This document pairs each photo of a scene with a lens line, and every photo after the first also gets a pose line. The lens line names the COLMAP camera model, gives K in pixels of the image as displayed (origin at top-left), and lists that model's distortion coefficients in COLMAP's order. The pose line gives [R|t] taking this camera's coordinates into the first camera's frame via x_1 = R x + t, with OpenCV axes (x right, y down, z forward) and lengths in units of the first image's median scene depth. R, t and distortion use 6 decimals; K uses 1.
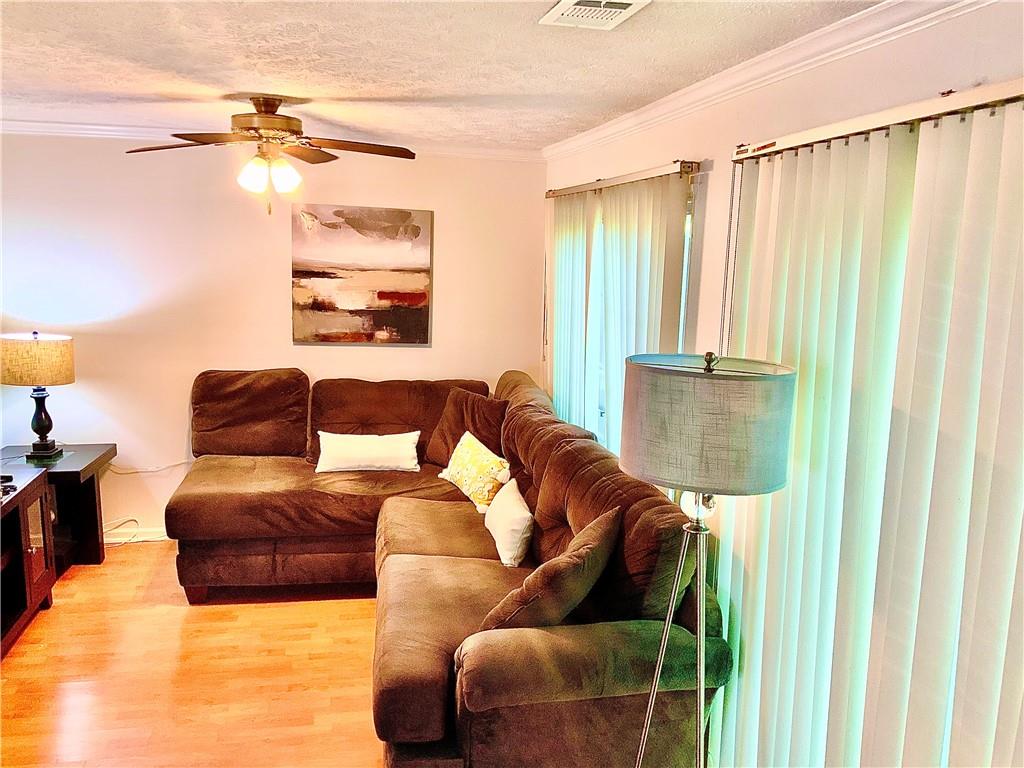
lens RADIAL K [[830.9, 0, 513.9], [0, 830.9, 373.7], [0, 0, 1]] dist [0.000900, -0.052737]
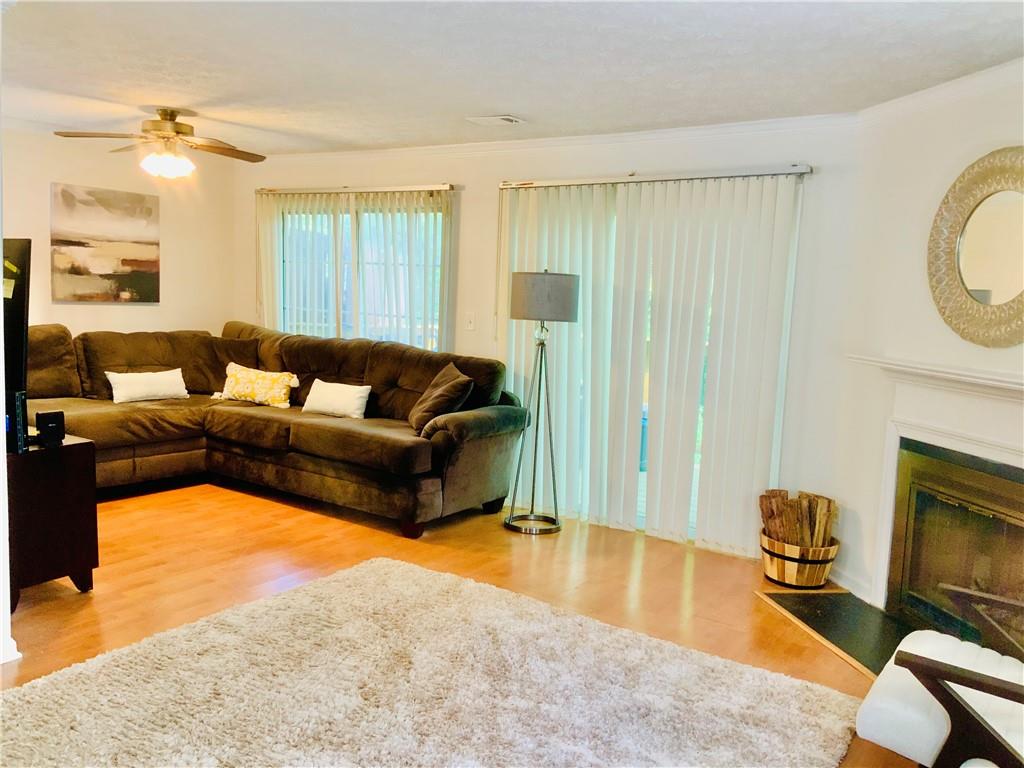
lens RADIAL K [[830.9, 0, 510.9], [0, 830.9, 382.6], [0, 0, 1]] dist [0.000900, -0.052737]
pose [[0.716587, -0.079540, 0.692948, -0.618860], [0.077718, 0.996395, 0.034002, 0.085470], [-0.693154, 0.029489, 0.720186, -0.269922]]
